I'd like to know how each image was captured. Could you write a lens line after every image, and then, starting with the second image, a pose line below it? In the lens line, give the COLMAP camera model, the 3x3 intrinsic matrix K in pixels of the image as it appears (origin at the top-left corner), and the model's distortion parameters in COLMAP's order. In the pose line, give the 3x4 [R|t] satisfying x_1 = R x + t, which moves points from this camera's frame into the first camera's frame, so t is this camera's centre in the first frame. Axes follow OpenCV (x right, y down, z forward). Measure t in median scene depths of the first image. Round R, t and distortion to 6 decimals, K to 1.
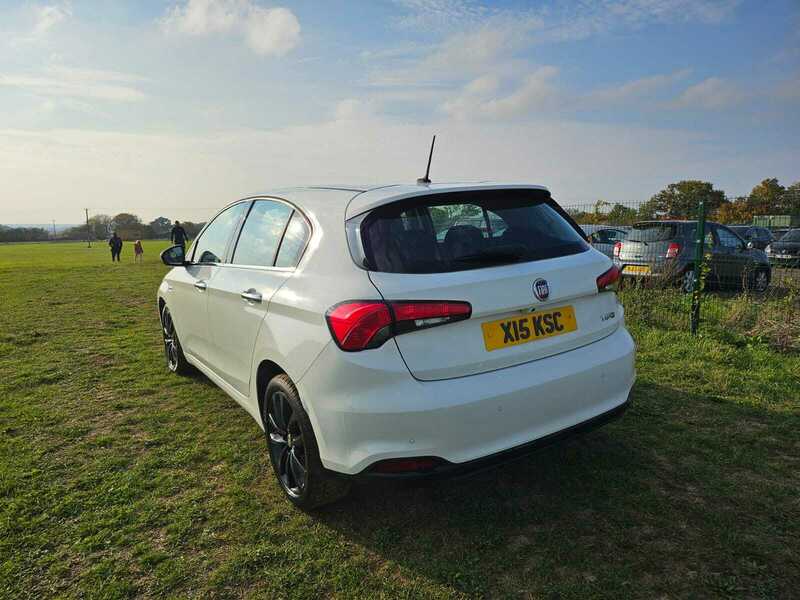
lens RADIAL K [[556.1, 0, 401.9], [0, 556.1, 301.9], [0, 0, 1]] dist [0.081964, -0.081376]
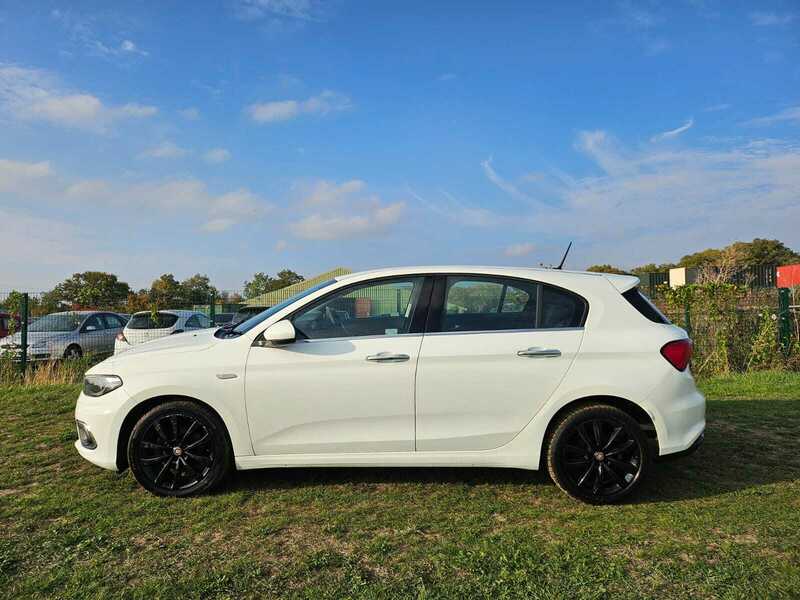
lens RADIAL K [[556.1, 0, 392.6], [0, 556.1, 298.9], [0, 0, 1]] dist [0.081964, -0.081376]
pose [[0.568003, 0.017998, 0.822829, -1.649039], [0.116521, 0.987932, -0.102044, -0.043982], [-0.814736, 0.153838, 0.559052, 0.612555]]
